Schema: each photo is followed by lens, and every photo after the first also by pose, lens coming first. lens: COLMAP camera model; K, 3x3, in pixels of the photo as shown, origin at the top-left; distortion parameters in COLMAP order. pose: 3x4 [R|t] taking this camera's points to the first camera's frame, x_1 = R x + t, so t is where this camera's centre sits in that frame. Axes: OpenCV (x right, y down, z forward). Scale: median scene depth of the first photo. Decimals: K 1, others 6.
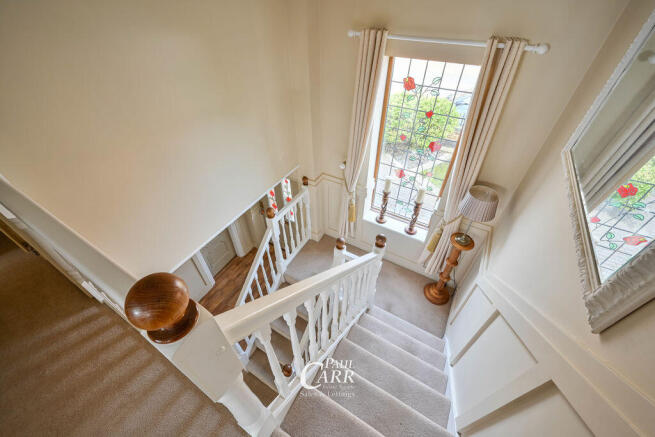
lens RADIAL K [[265.1, 0, 328.3], [0, 265.1, 214.5], [0, 0, 1]] dist [-0.002756, -0.000254]
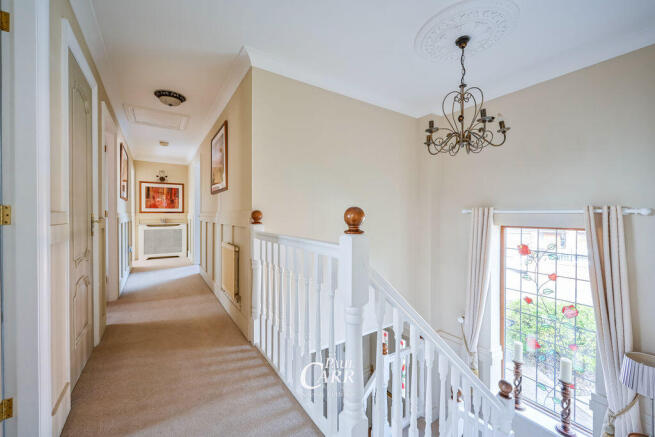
lens RADIAL K [[265.1, 0, 328.3], [0, 265.1, 214.5], [0, 0, 1]] dist [-0.002756, -0.000254]
pose [[0.898202, 0.007436, -0.439520, 0.041700], [-0.296879, 0.747639, -0.594053, 0.282661], [0.324185, 0.664064, 0.673738, -0.127491]]
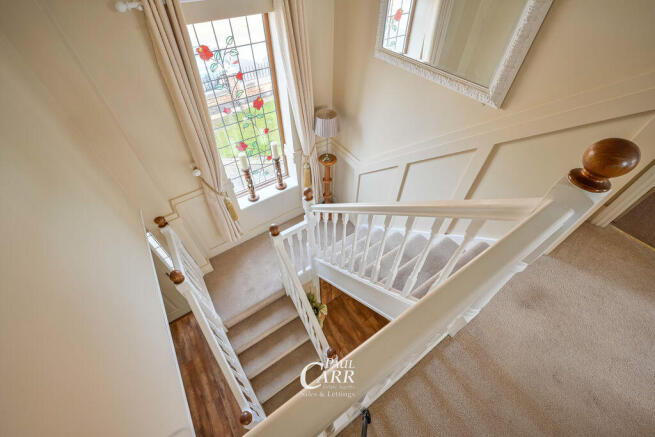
lens RADIAL K [[260.7, 0, 328.0], [0, 260.7, 212.0], [0, 0, 1]] dist [0.000750, 0.000067]
pose [[0.425870, -0.663729, 0.614897, -0.379119], [0.606078, 0.713869, 0.350798, -0.139813], [-0.671791, 0.223281, 0.706287, 0.177234]]
